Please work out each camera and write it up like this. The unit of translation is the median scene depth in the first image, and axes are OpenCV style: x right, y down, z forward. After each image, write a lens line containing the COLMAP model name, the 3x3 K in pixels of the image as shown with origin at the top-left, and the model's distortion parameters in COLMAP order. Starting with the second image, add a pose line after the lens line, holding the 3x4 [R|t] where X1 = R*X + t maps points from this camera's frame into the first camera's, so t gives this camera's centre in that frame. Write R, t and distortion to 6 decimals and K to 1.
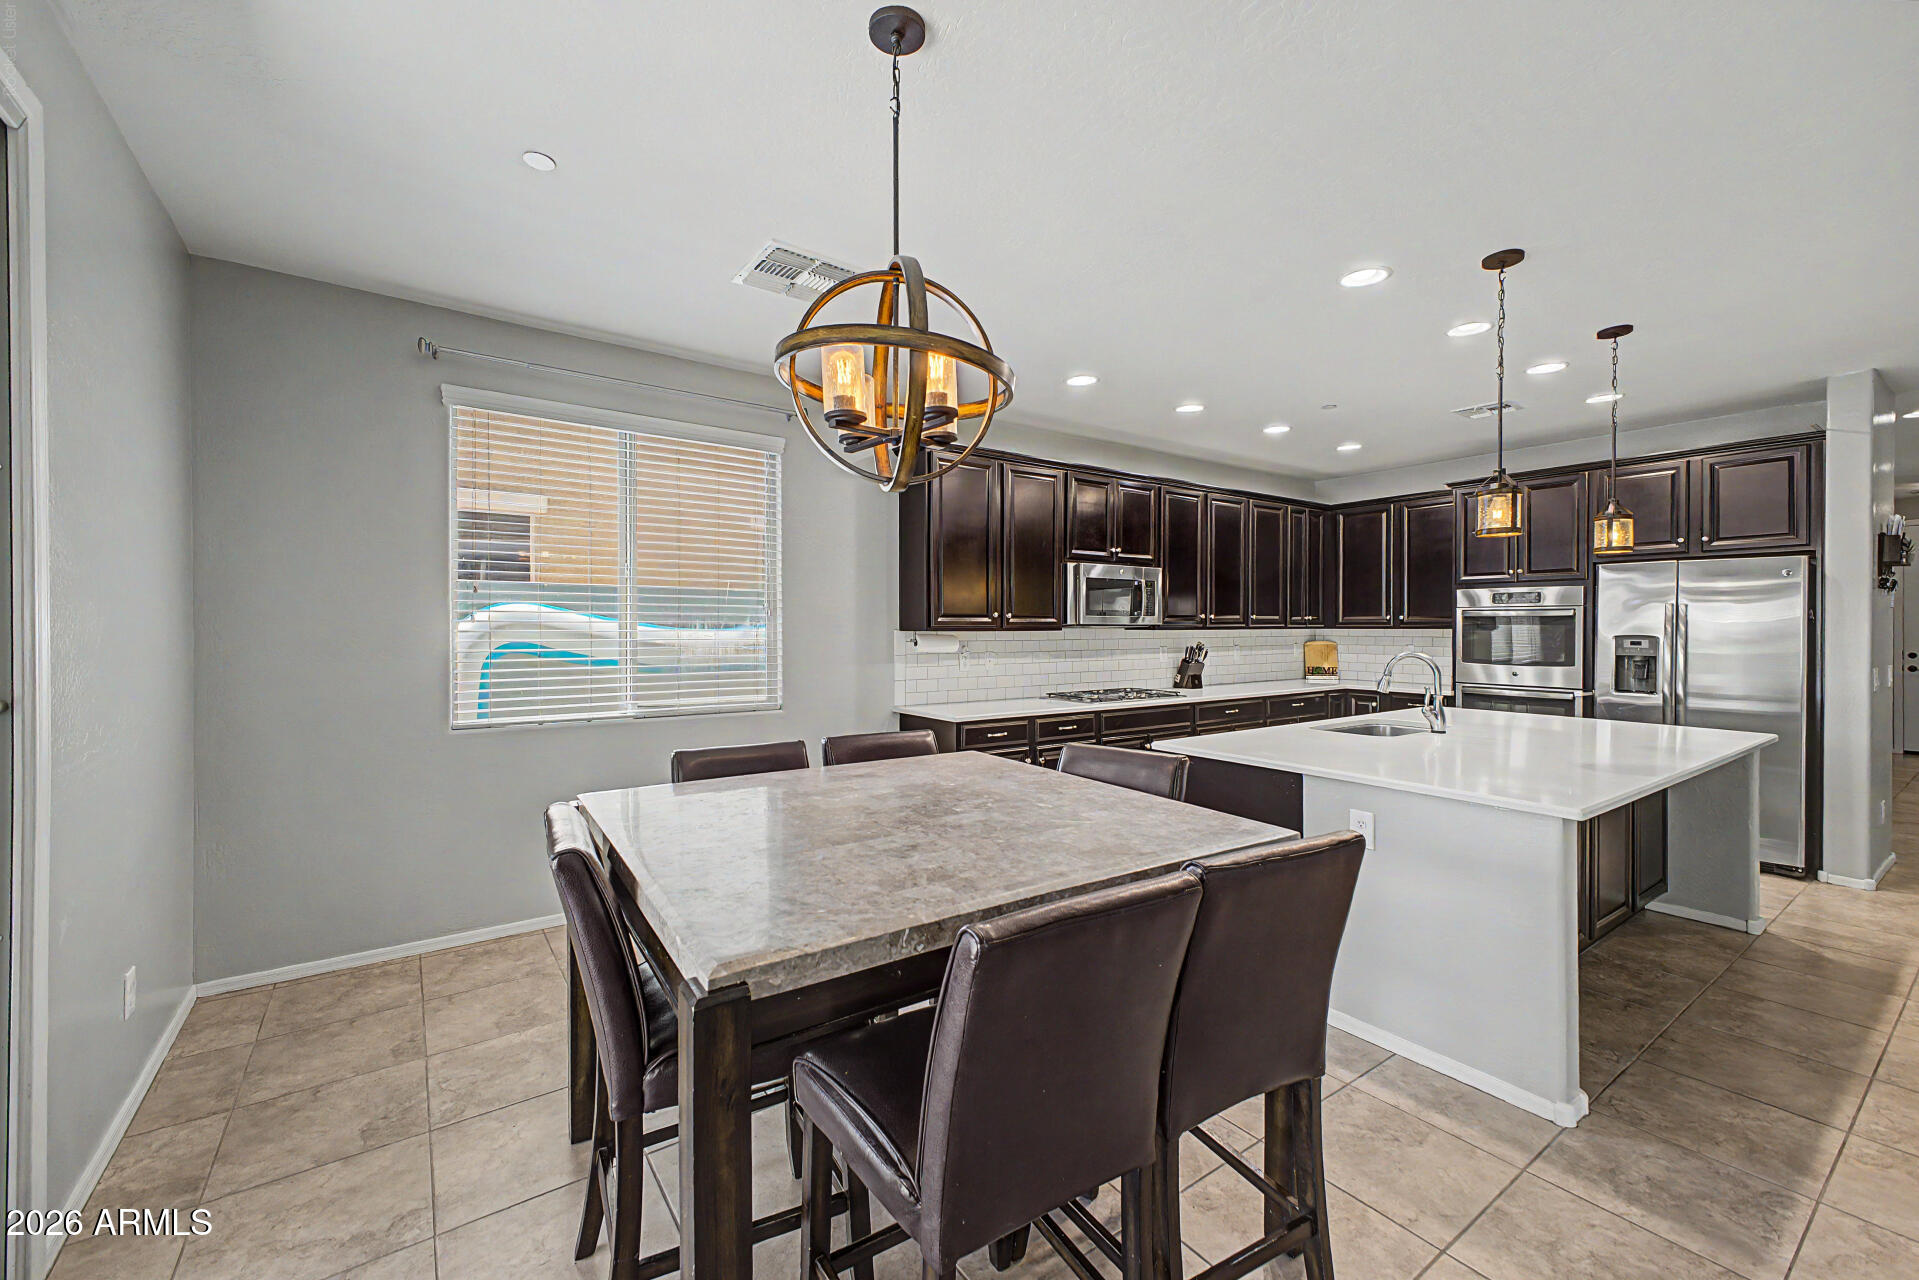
lens RADIAL K [[764.9, 0, 953.3], [0, 764.9, 631.8], [0, 0, 1]] dist [0.002332, -0.000069]
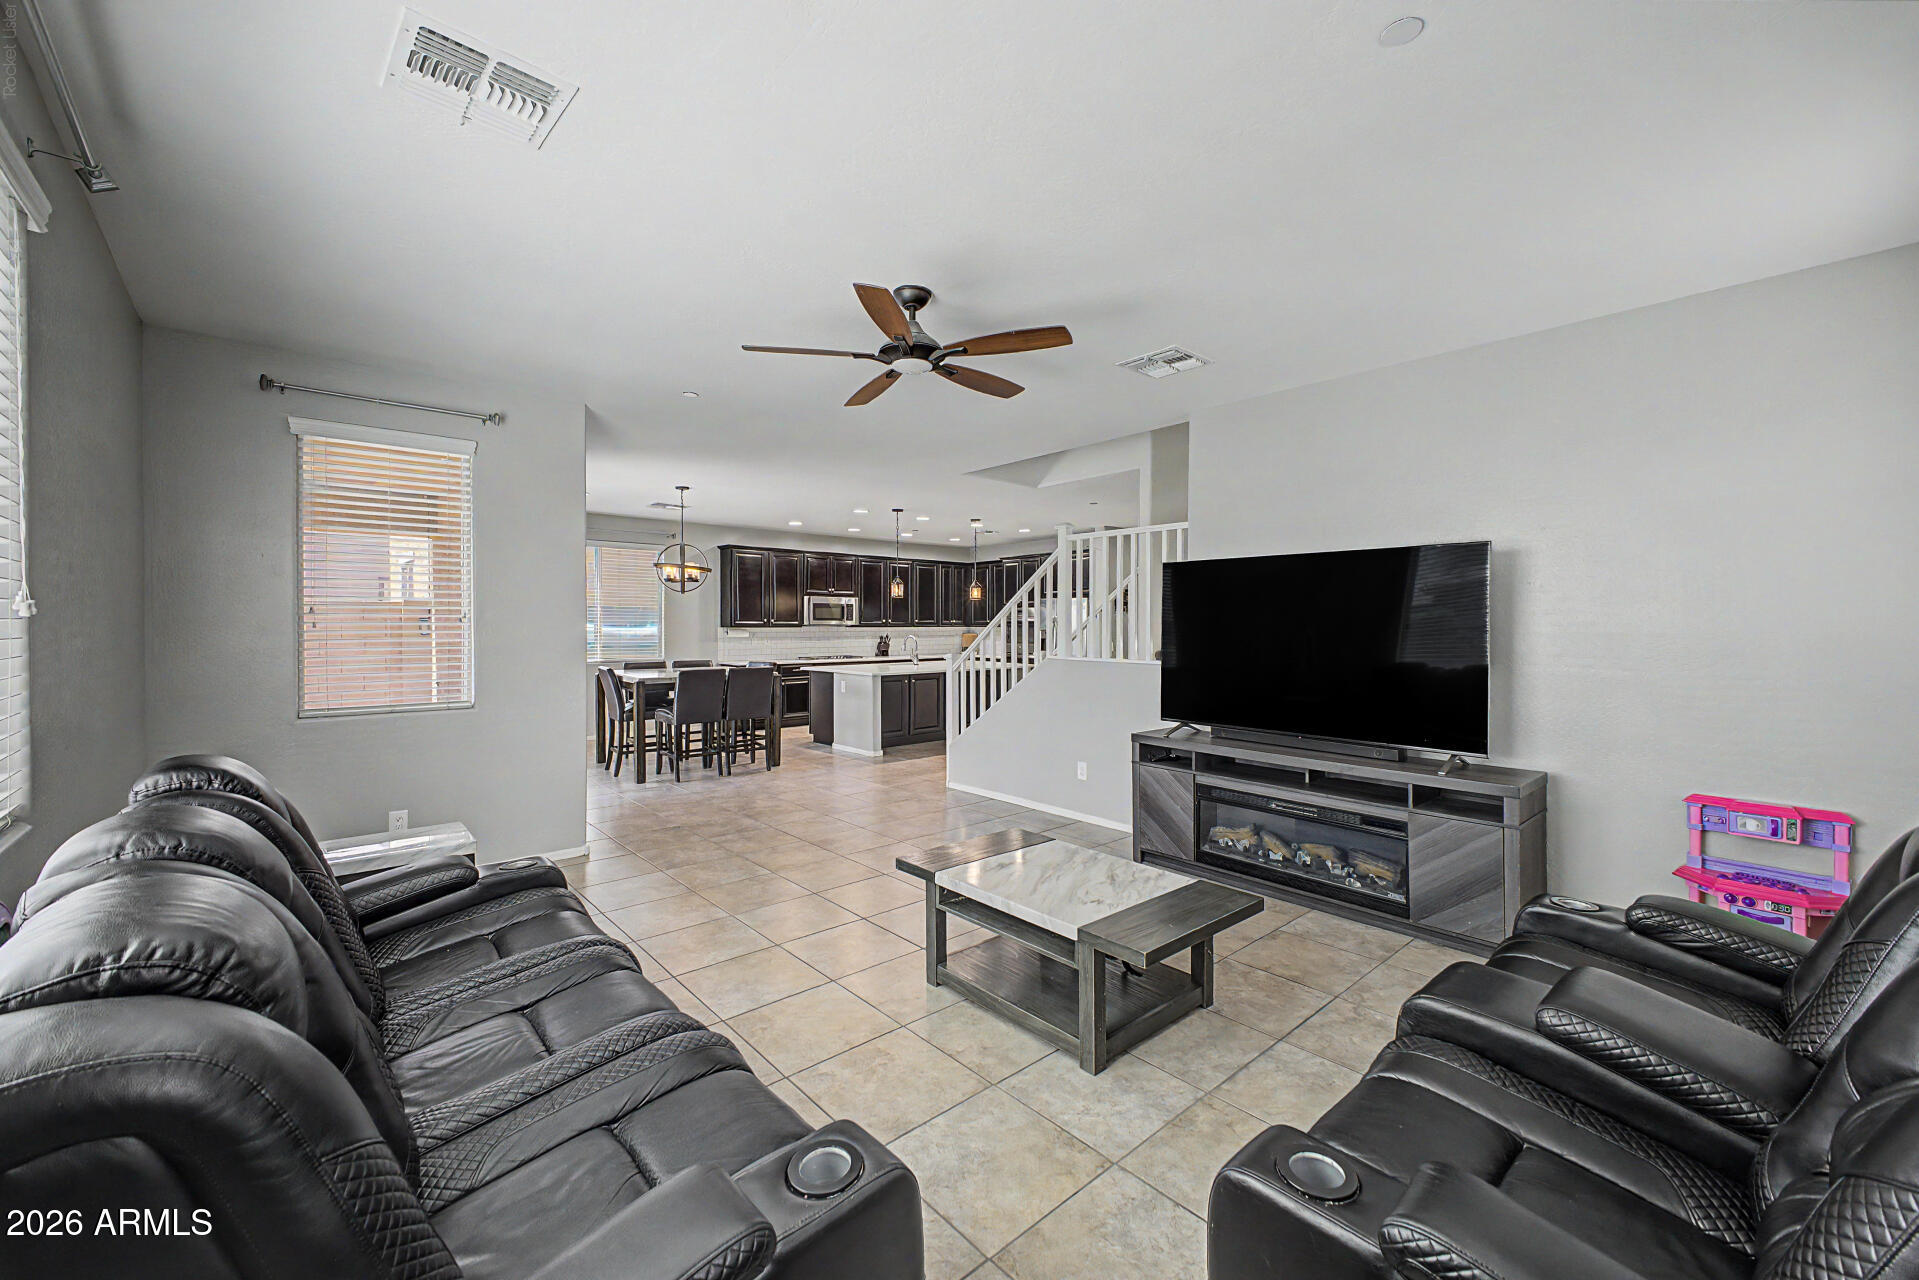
lens RADIAL K [[764.9, 0, 961.4], [0, 764.9, 632.1], [0, 0, 1]] dist [0.002332, -0.000069]
pose [[0.993390, 0.000232, 0.114786, 0.429888], [-0.000478, 0.999998, 0.002114, 0.008513], [-0.114785, -0.002155, 0.993388, -1.502767]]
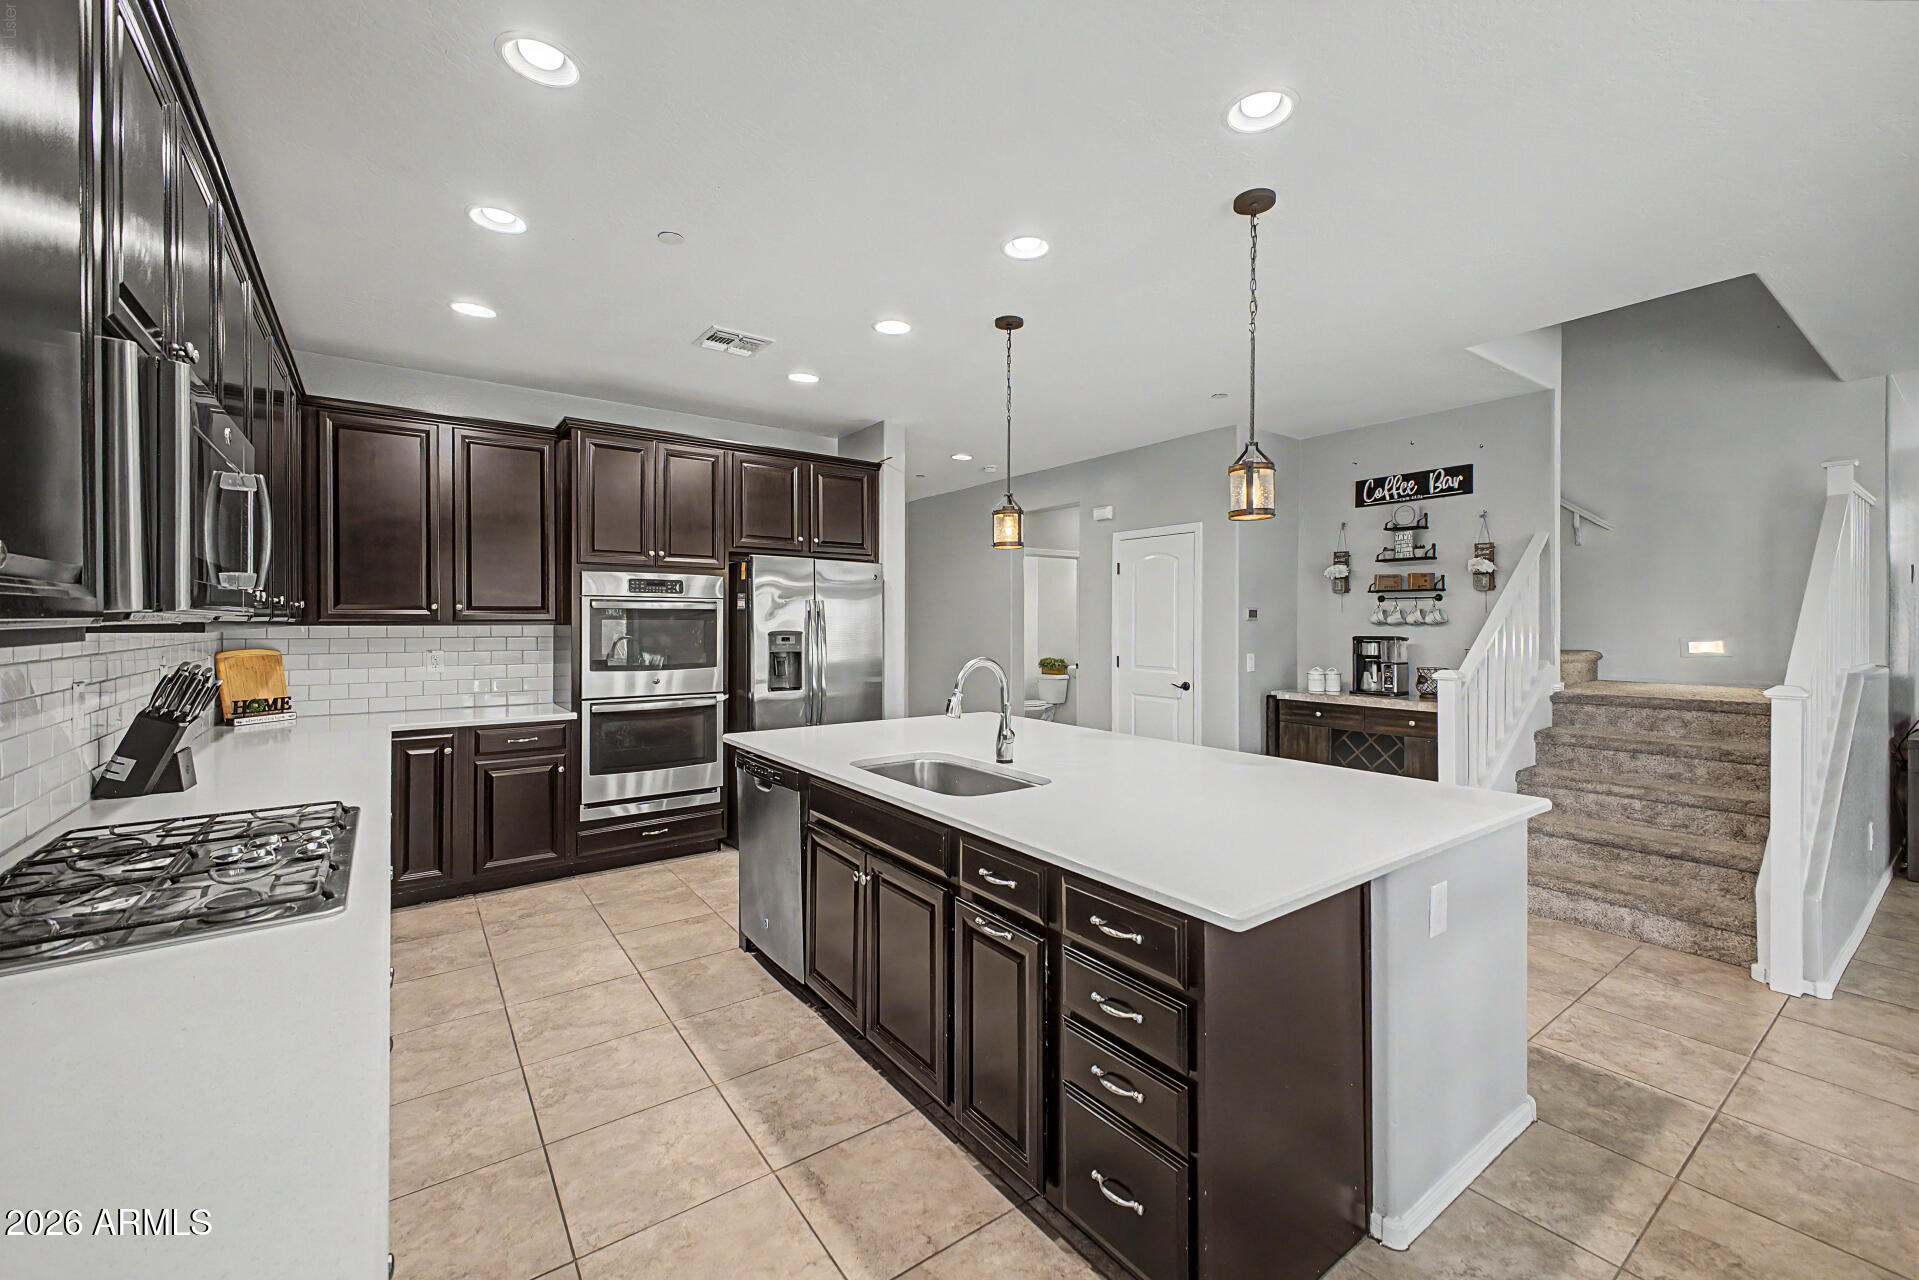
lens RADIAL K [[764.9, 0, 954.4], [0, 764.9, 625.1], [0, 0, 1]] dist [0.002332, -0.000069]
pose [[-0.017556, -0.003842, 0.999839, -0.074346], [0.005034, 0.999980, 0.003931, -0.005463], [-0.999833, 0.005102, -0.017536, 0.657060]]
